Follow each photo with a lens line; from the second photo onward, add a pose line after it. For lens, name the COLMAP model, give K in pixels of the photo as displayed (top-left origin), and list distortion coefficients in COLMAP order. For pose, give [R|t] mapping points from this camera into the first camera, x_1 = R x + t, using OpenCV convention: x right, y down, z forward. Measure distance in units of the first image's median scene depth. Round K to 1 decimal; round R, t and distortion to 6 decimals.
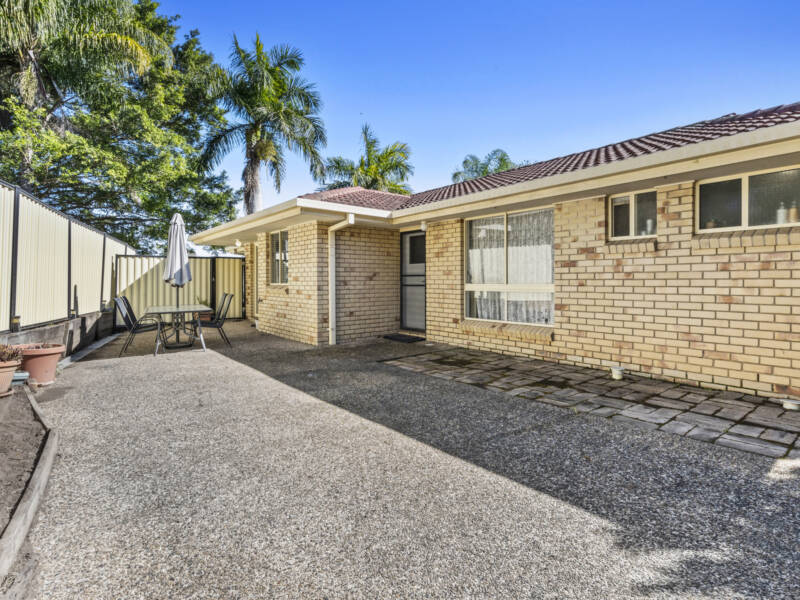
lens RADIAL K [[409.0, 0, 397.6], [0, 409.0, 278.6], [0, 0, 1]] dist [-0.002746, 0.001720]
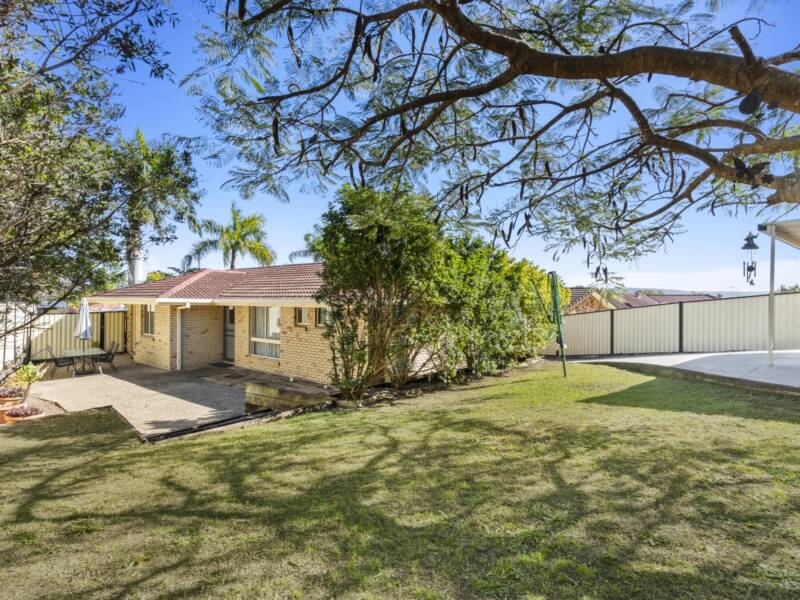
lens RADIAL K [[409.0, 0, 401.3], [0, 409.0, 301.5], [0, 0, 1]] dist [-0.002746, 0.001720]
pose [[0.972242, 0.010071, 0.233760, 0.371027], [-0.013660, 0.999812, 0.013738, -0.180650], [-0.233578, -0.016550, 0.972197, -1.001671]]
